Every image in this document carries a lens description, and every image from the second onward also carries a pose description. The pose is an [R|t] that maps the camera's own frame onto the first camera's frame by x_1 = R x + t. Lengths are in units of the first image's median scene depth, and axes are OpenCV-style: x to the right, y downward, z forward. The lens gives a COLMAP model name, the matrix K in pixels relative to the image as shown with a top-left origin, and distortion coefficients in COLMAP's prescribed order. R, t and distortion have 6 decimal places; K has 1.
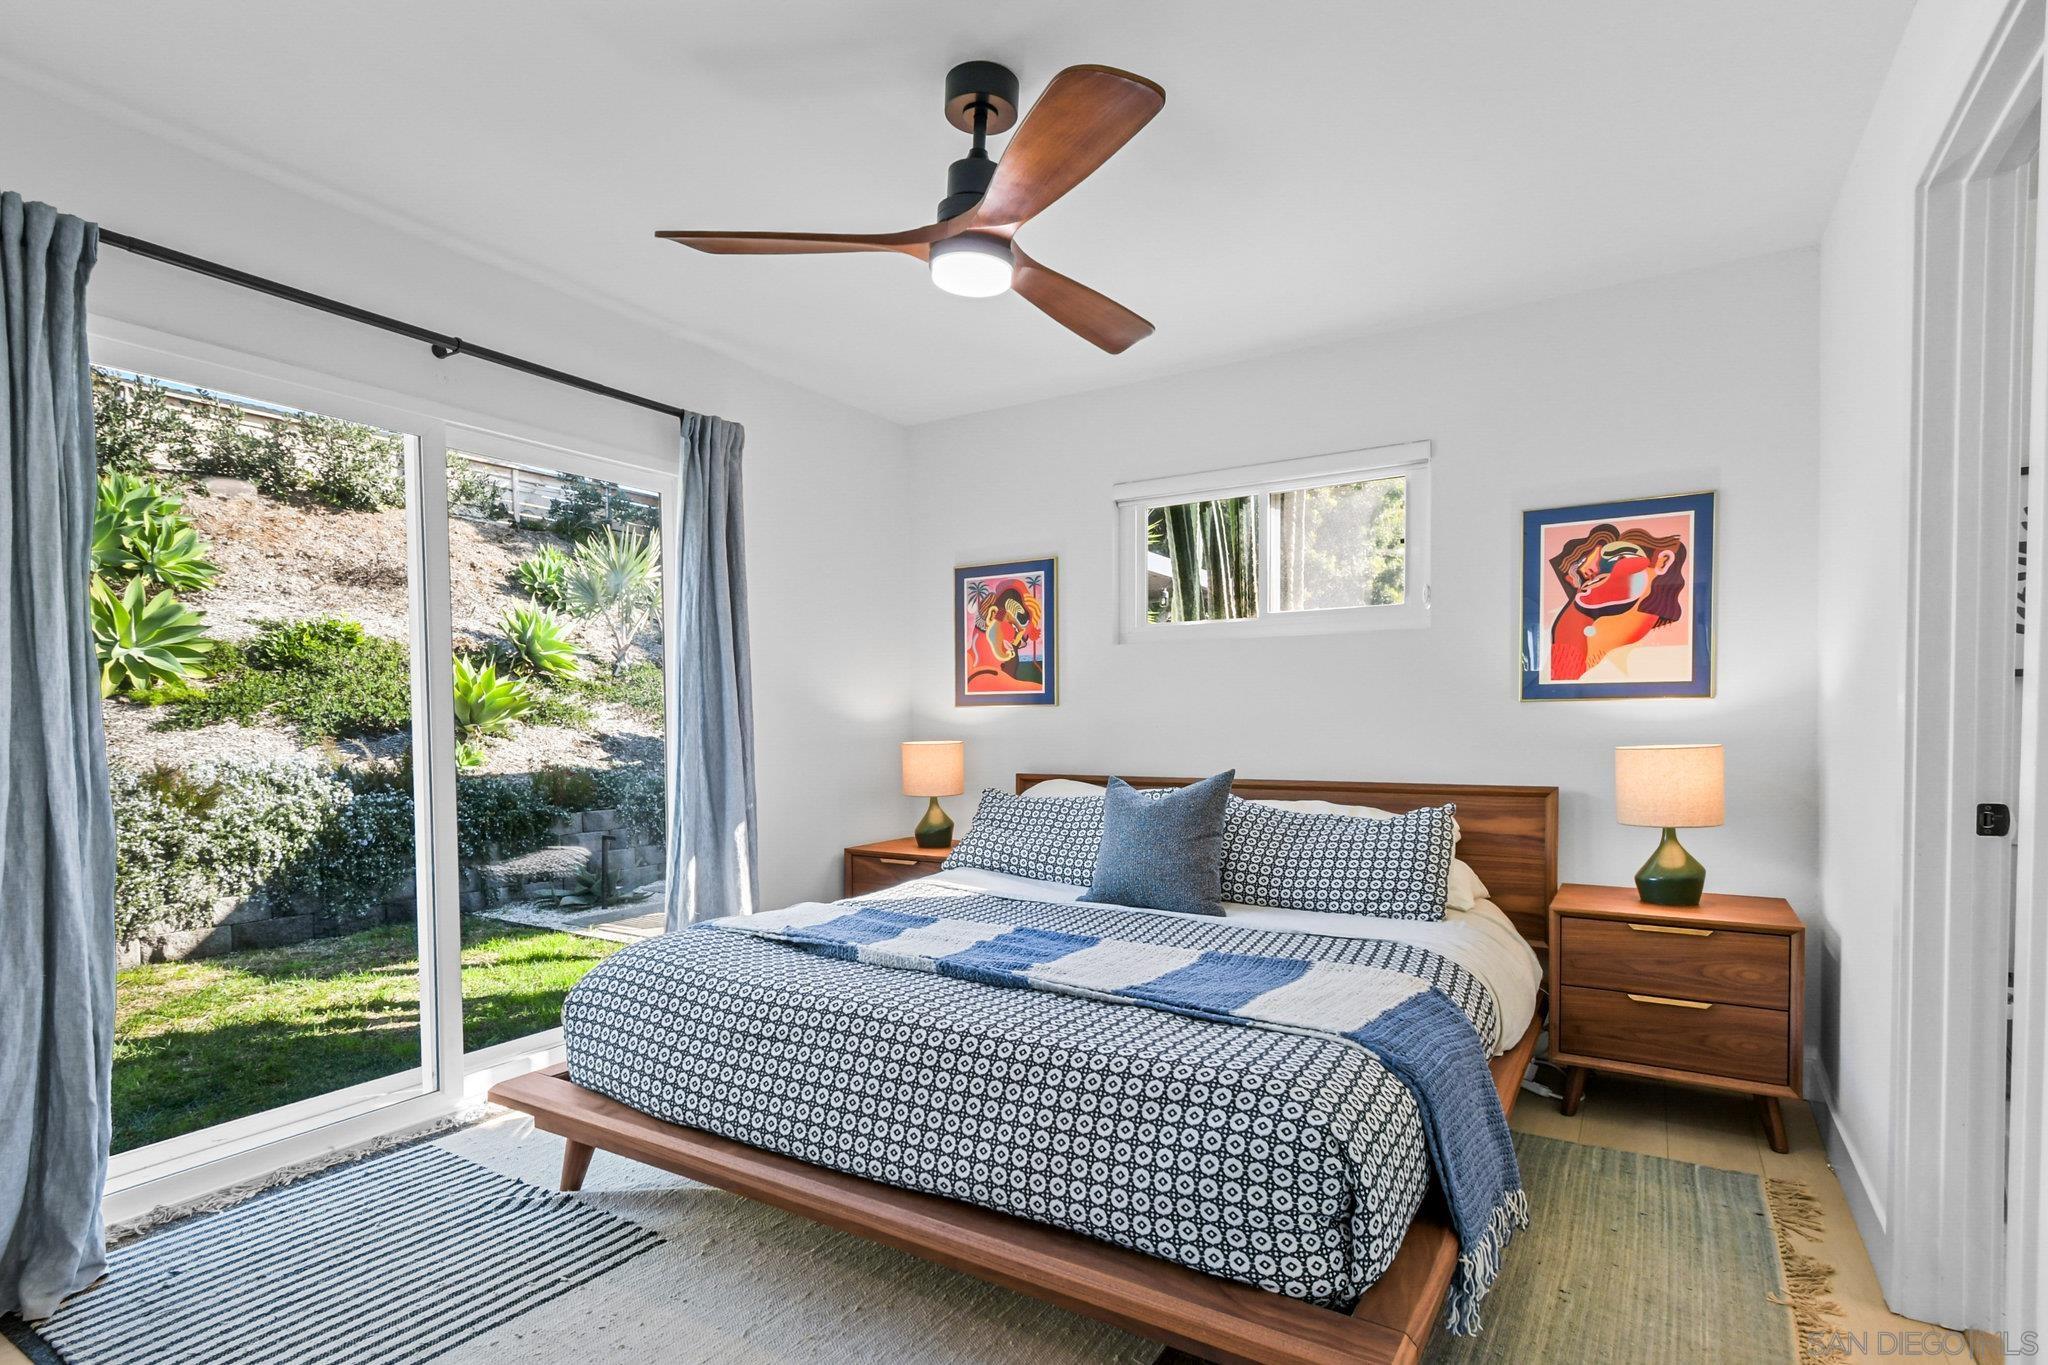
lens RADIAL K [[1000.7, 0, 1014.6], [0, 1000.7, 742.3], [0, 0, 1]] dist [-0.004723, -0.000303]
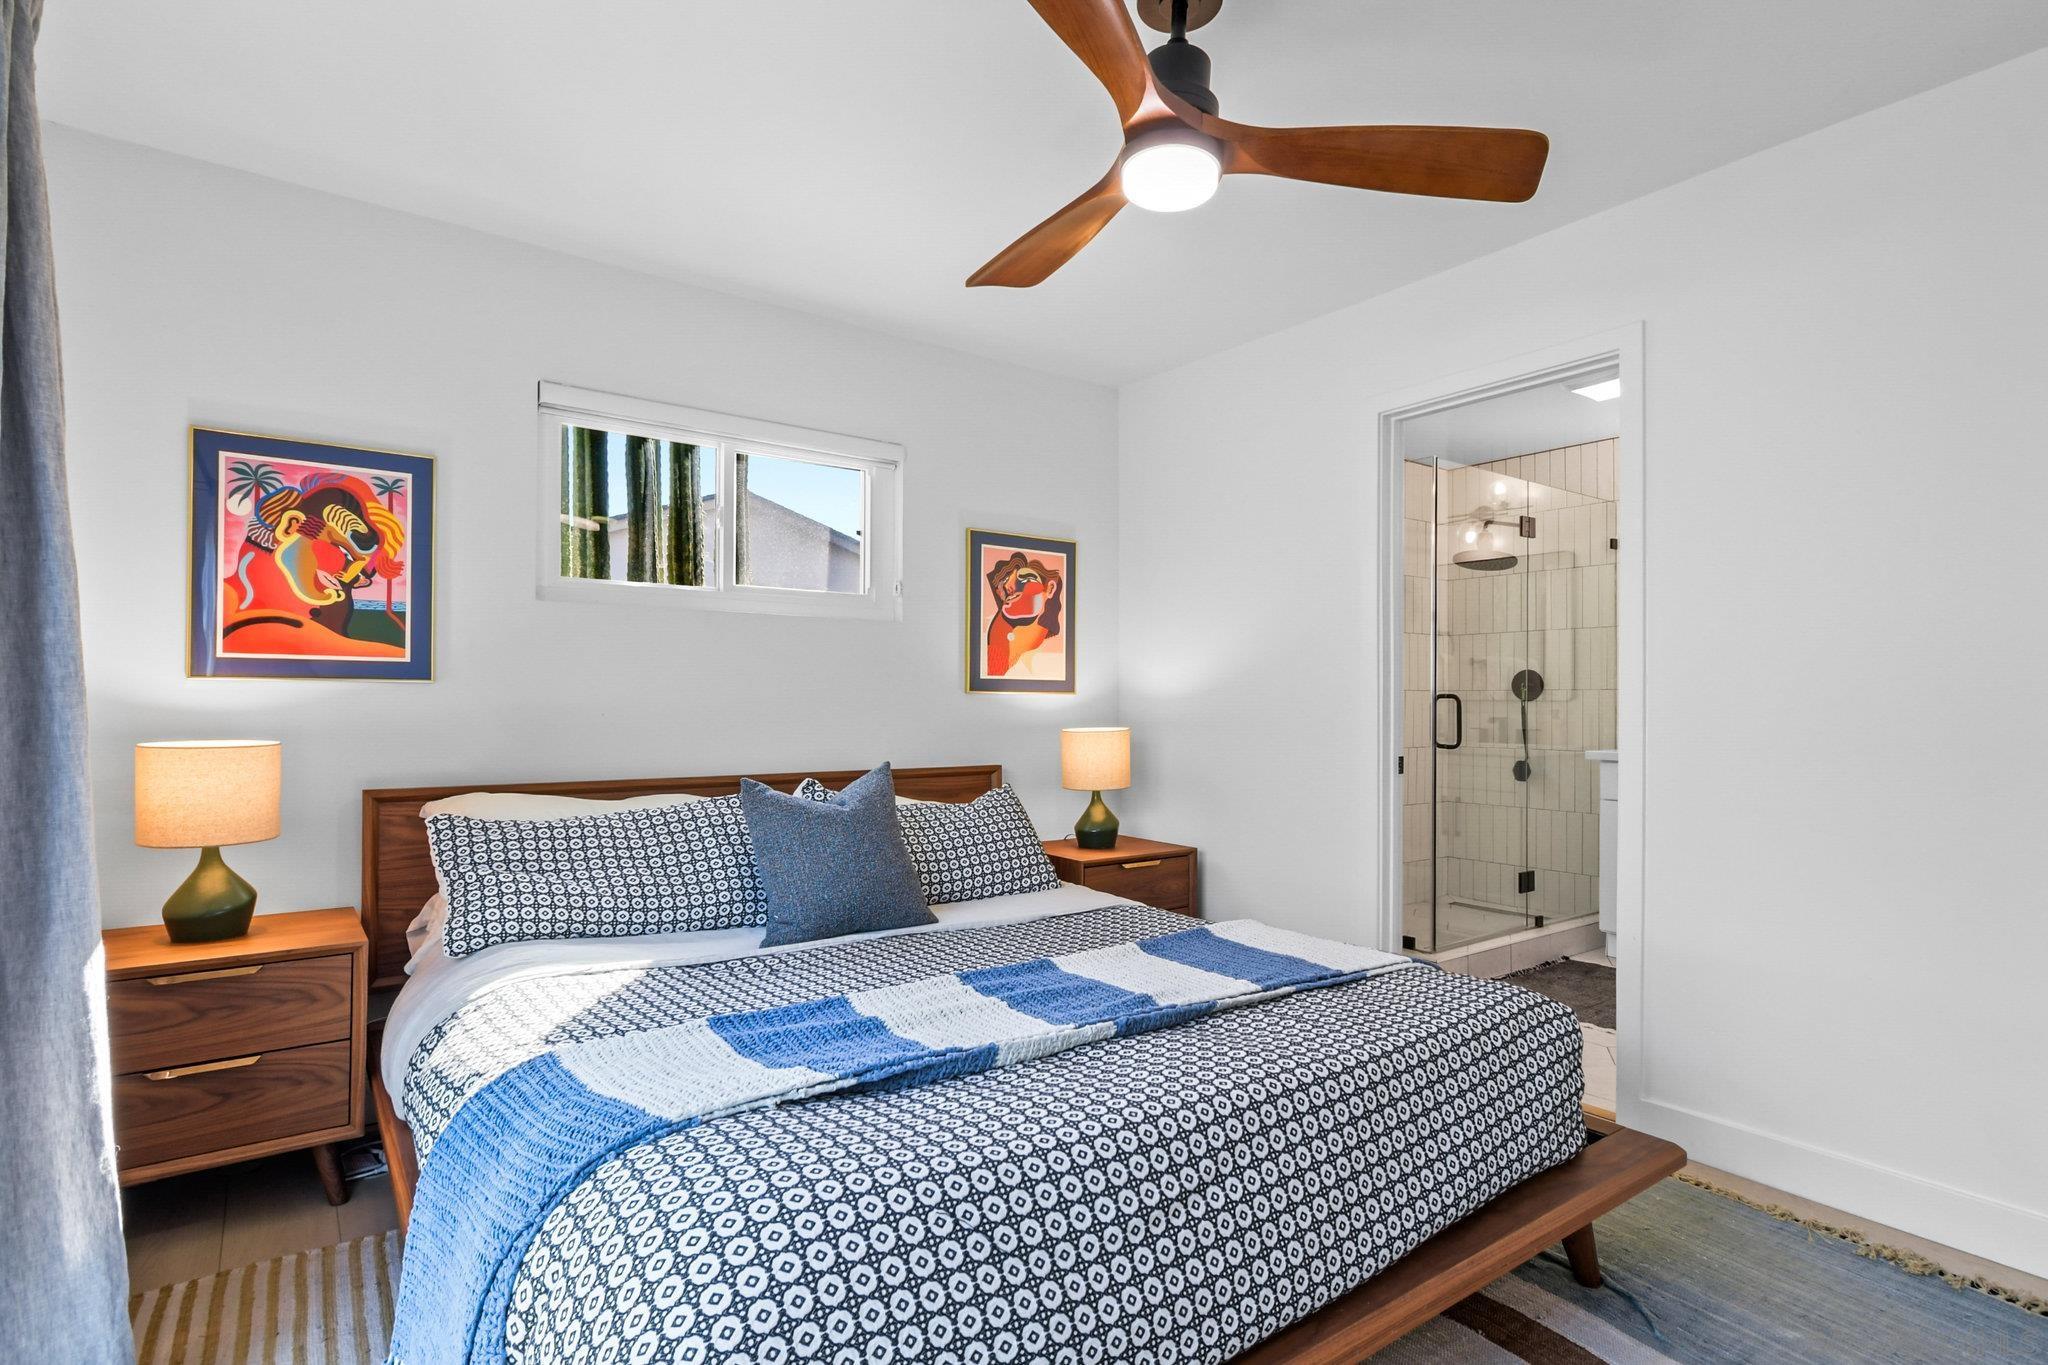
lens RADIAL K [[1000.7, 0, 1021.2], [0, 1000.7, 698.9], [0, 0, 1]] dist [-0.004723, -0.000303]
pose [[0.378631, 0.012113, 0.925469, -0.547253], [0.010230, 0.999799, -0.017271, -0.012921], [-0.925491, 0.016007, 0.378430, 0.509498]]
